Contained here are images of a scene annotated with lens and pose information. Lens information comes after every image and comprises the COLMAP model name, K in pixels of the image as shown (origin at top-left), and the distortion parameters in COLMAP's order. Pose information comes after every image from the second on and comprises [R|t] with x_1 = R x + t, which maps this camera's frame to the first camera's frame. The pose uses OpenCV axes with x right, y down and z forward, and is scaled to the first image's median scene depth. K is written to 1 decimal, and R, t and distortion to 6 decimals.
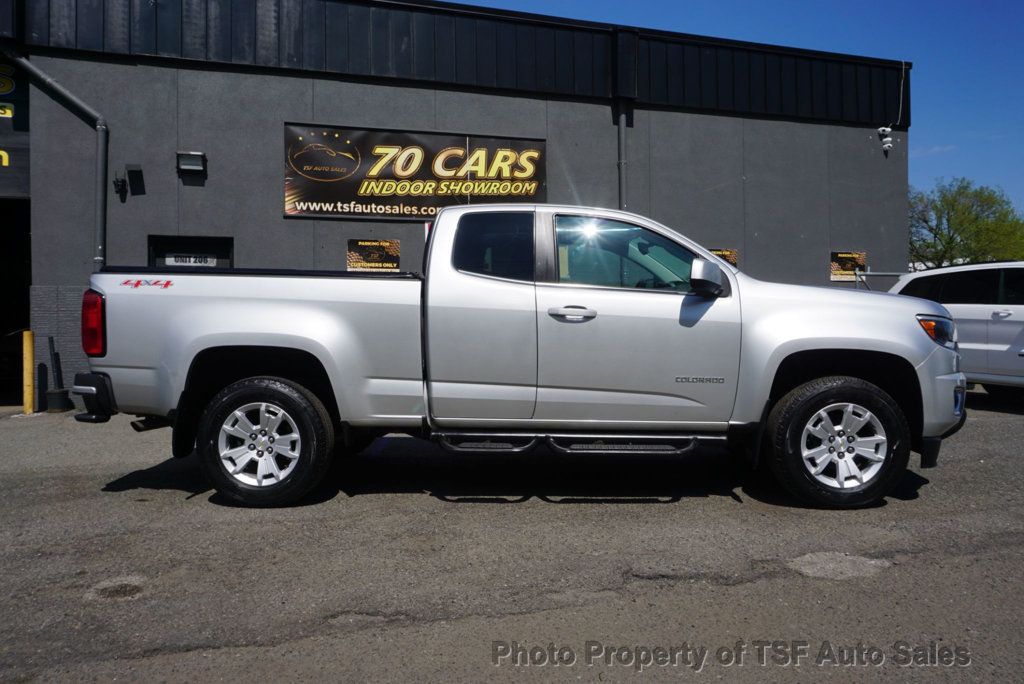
lens RADIAL K [[756.1, 0, 513.1], [0, 756.1, 347.2], [0, 0, 1]] dist [-0.031699, 0.027708]
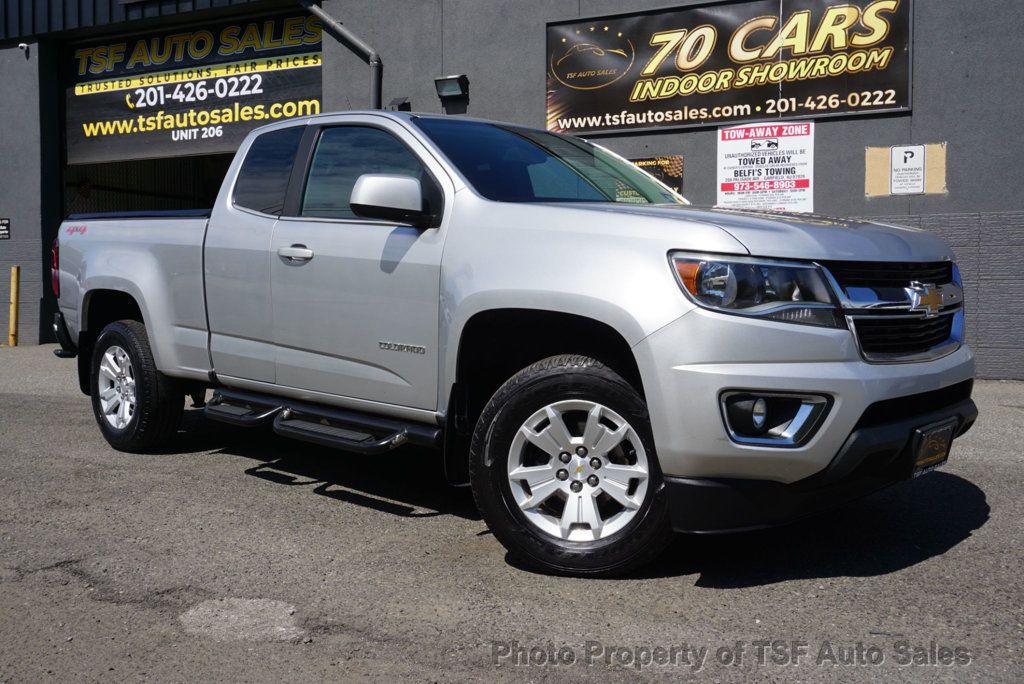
lens RADIAL K [[973.3, 0, 520.3], [0, 973.3, 339.6], [0, 0, 1]] dist [0.000287, 0.000000]
pose [[0.741592, 0.047392, -0.669175, 0.388919], [-0.018054, 0.998550, 0.050711, -0.004838], [0.670608, -0.025526, 0.741373, 0.168549]]
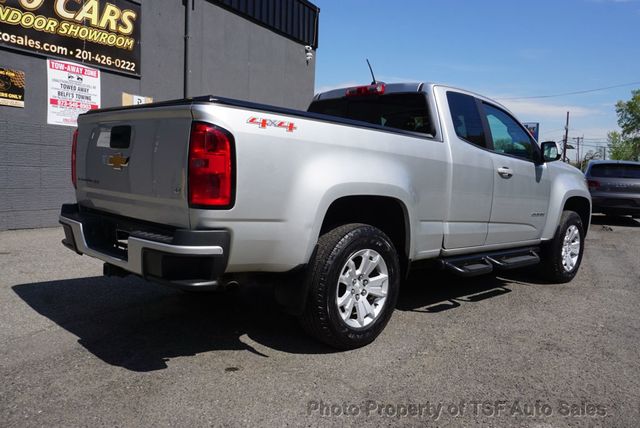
lens RADIAL K [[526.5, 0, 317.2], [0, 526.5, 213.0], [0, 0, 1]] dist [-0.018717, 0.006084]
pose [[0.694085, -0.028126, 0.719344, -0.386450], [-0.024966, 0.997695, 0.063100, -0.009108], [-0.719460, -0.061756, 0.691782, 0.230027]]
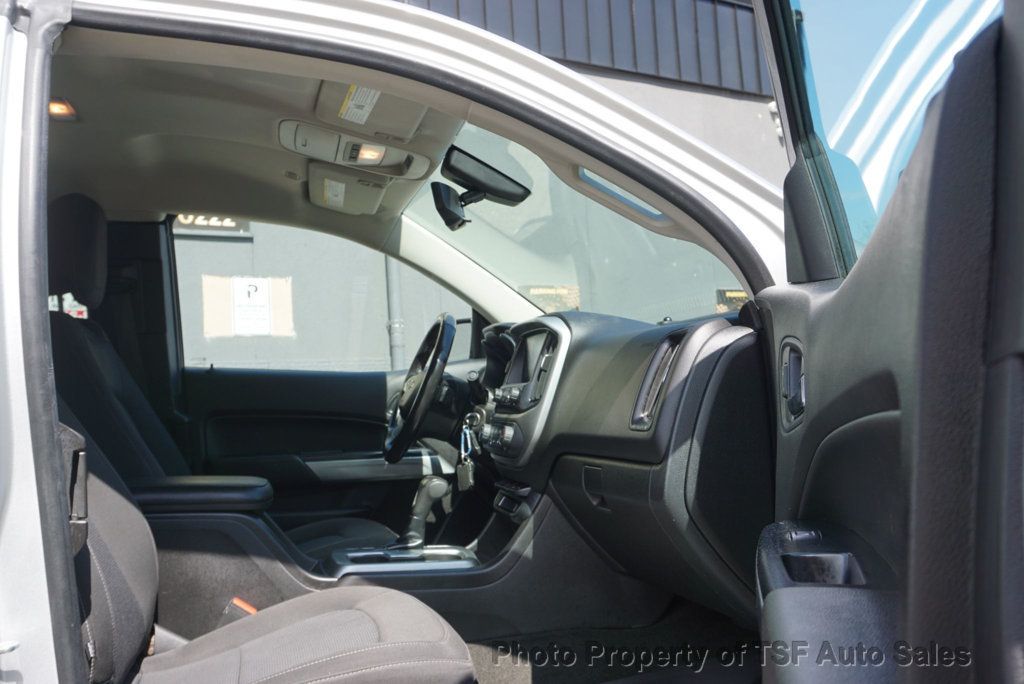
lens RADIAL K [[951.4, 0, 511.2], [0, 951.4, 338.2], [0, 0, 1]] dist [0.016313, 0.000000]
pose [[0.965004, -0.018859, 0.261556, 0.049051], [0.044254, 0.994817, -0.091544, -0.021873], [-0.258474, 0.099915, 0.960837, 0.324304]]
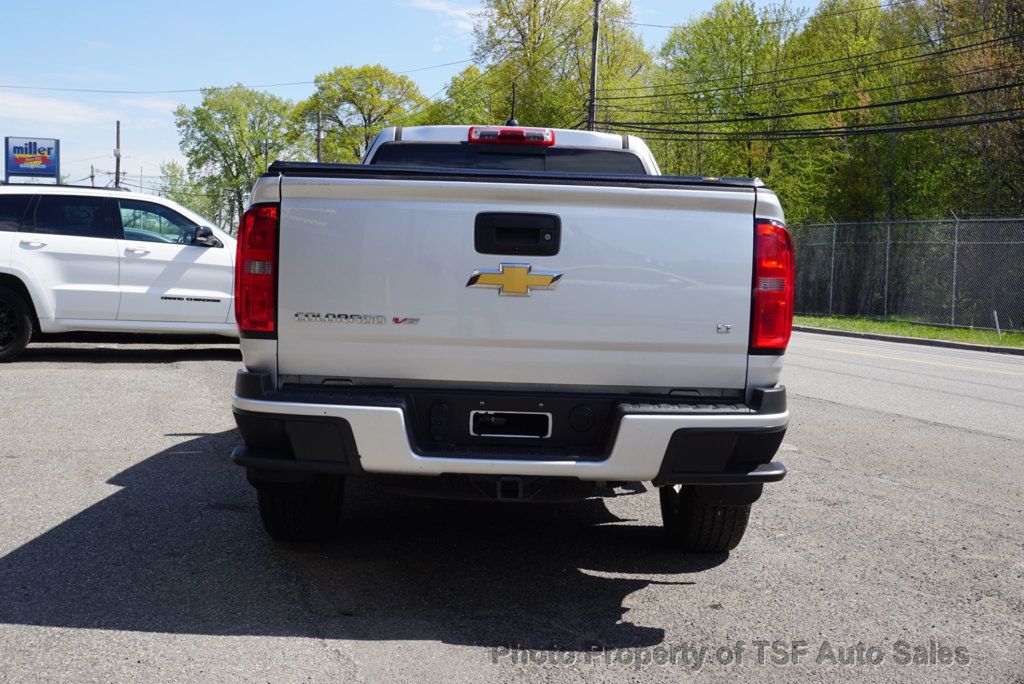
lens RADIAL K [[1106.4, 0, 507.0], [0, 1106.4, 341.1], [0, 0, 1]] dist [0.018392, 0.000000]
pose [[-0.045965, -0.062997, 0.996955, -0.577542], [-0.004197, 0.998013, 0.062870, -0.019328], [-0.998934, -0.001295, -0.046139, 0.530719]]
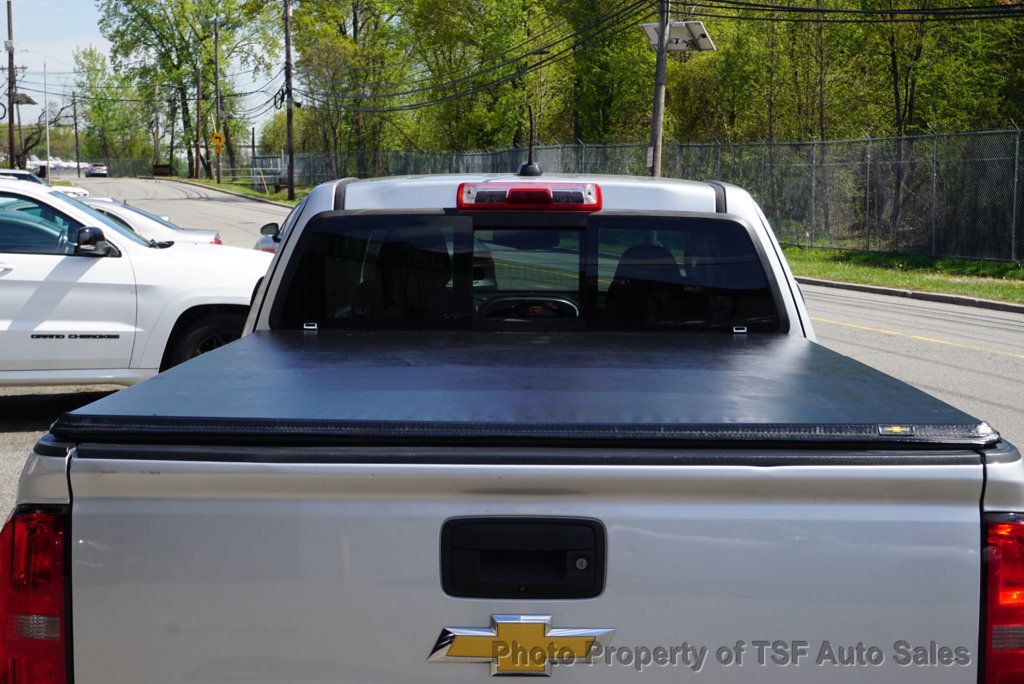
lens RADIAL K [[1516.5, 0, 505.8], [0, 1516.5, 343.5], [0, 0, 1]] dist [0.029427, 0.000000]
pose [[-0.014580, -0.104188, 0.994451, -0.478520], [0.022684, 0.994266, 0.104501, -0.087134], [-0.999636, 0.024082, -0.012133, 0.517305]]
